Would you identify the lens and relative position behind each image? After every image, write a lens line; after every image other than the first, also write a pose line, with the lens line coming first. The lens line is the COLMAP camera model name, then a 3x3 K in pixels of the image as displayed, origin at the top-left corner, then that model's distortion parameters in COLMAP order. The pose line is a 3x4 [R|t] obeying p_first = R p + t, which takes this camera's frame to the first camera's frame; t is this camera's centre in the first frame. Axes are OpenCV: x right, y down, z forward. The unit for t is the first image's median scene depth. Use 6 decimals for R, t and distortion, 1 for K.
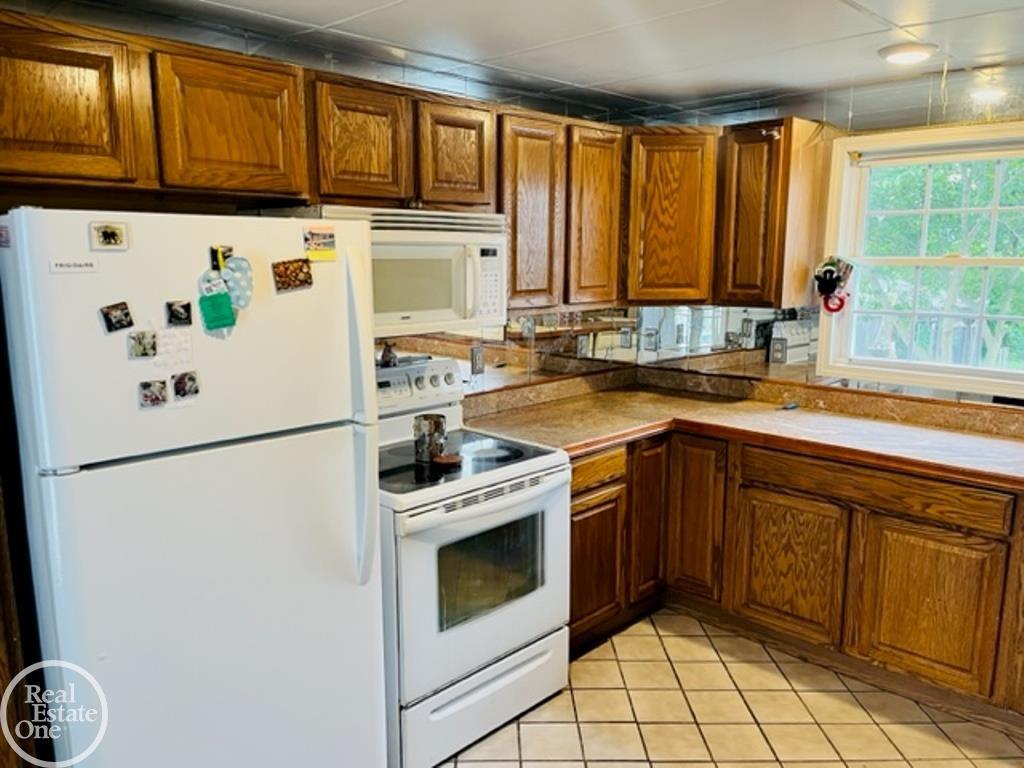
lens RADIAL K [[776.5, 0, 512.2], [0, 776.5, 388.2], [0, 0, 1]] dist [0.061818, -0.084474]
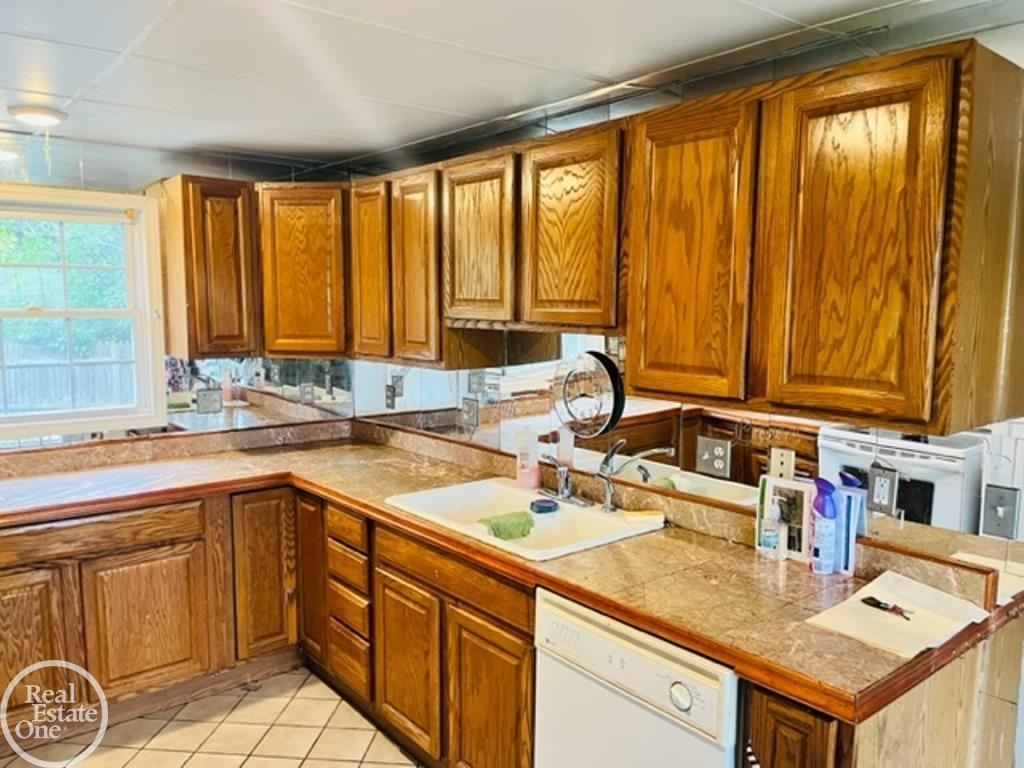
lens RADIAL K [[776.5, 0, 512.5], [0, 776.5, 387.3], [0, 0, 1]] dist [0.061818, -0.084474]
pose [[0.110060, -0.107310, 0.988115, -0.412758], [0.163781, 0.982523, 0.088460, -0.054536], [-0.980338, 0.152099, 0.125712, 0.265807]]
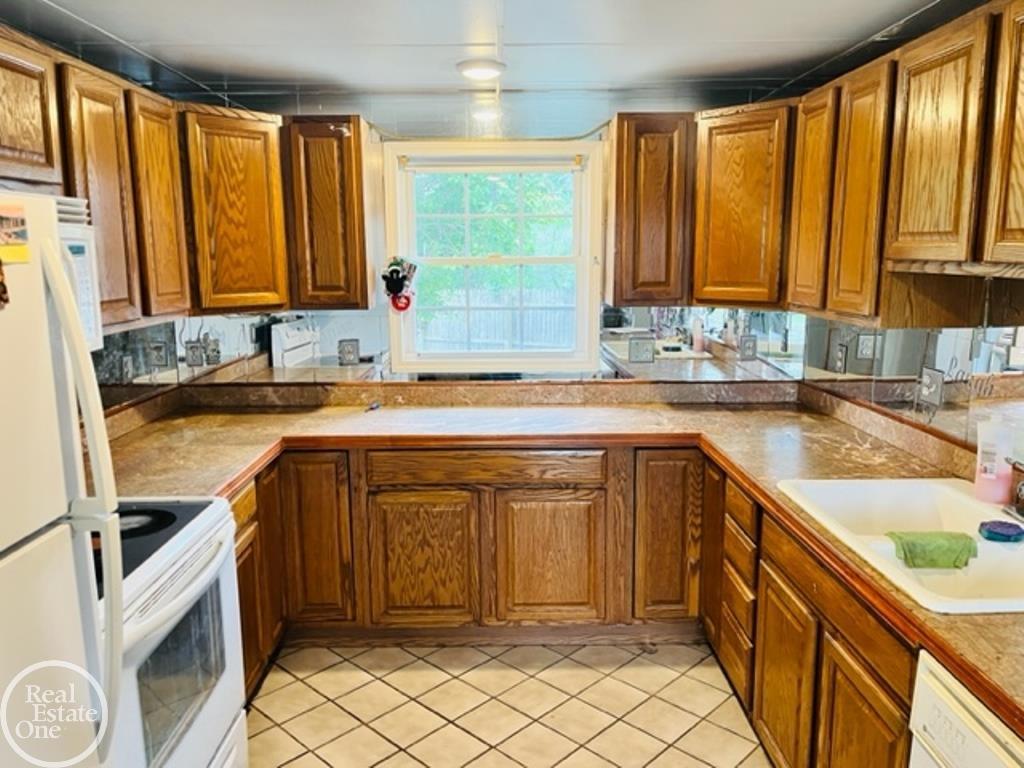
lens RADIAL K [[776.5, 0, 507.9], [0, 776.5, 388.1], [0, 0, 1]] dist [0.061818, -0.084474]
pose [[0.706844, -0.124493, 0.696328, -0.242541], [0.127359, 0.990702, 0.047840, -0.028878], [-0.695810, 0.054868, 0.716127, 0.184564]]
